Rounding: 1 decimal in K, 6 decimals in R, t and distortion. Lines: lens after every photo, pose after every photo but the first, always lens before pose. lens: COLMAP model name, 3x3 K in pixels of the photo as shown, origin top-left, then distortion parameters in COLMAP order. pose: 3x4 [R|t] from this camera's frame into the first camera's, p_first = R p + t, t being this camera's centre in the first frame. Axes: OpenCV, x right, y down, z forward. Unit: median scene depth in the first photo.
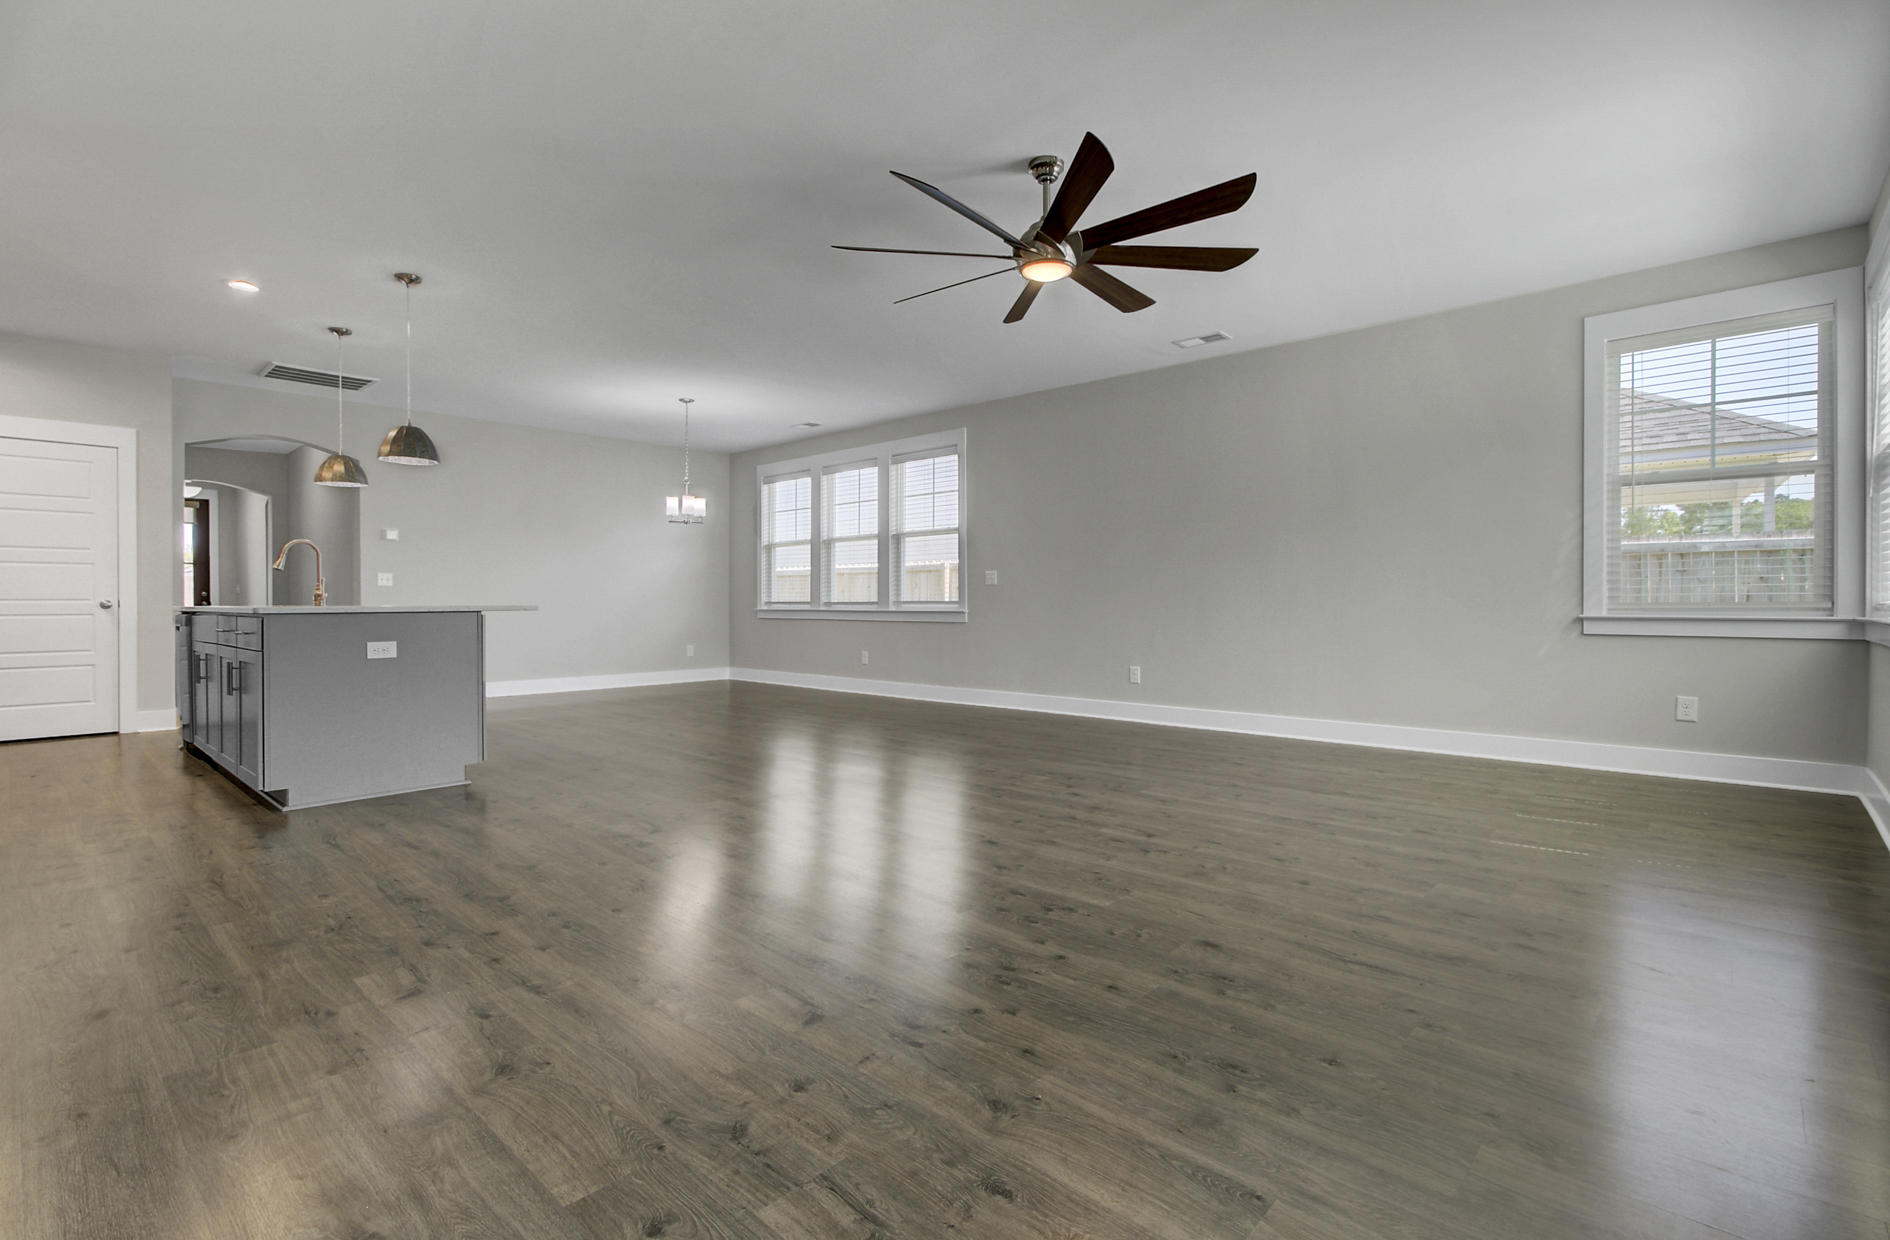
lens RADIAL K [[870.3, 0, 919.5], [0, 870.3, 608.7], [0, 0, 1]] dist [0.004775, -0.001432]
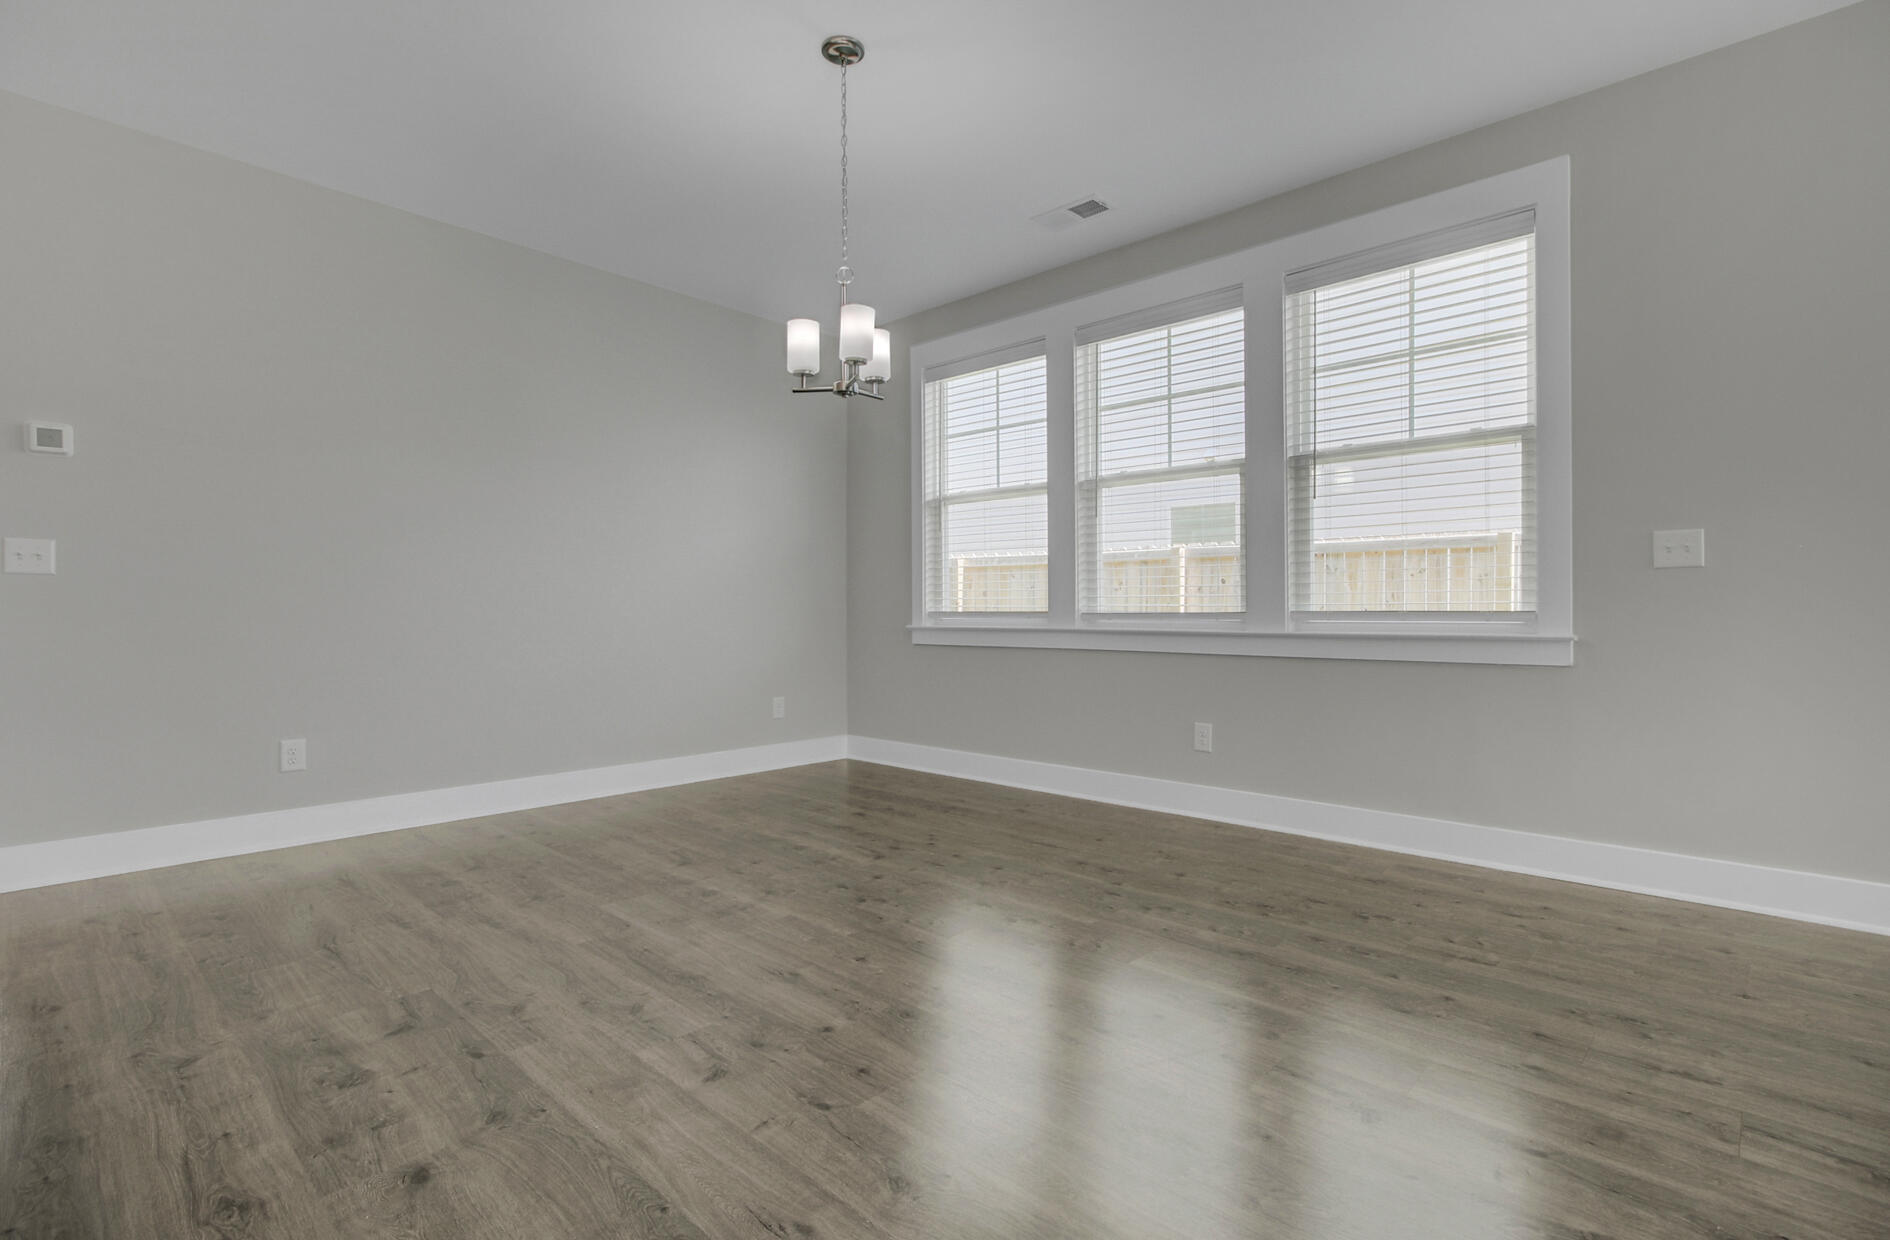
lens RADIAL K [[870.3, 0, 918.8], [0, 870.3, 586.7], [0, 0, 1]] dist [0.004775, -0.001432]
pose [[0.999972, 0.001053, -0.007431, -0.179341], [-0.001323, 0.999338, -0.036353, -0.004601], [0.007388, 0.036362, 0.999311, 0.494626]]
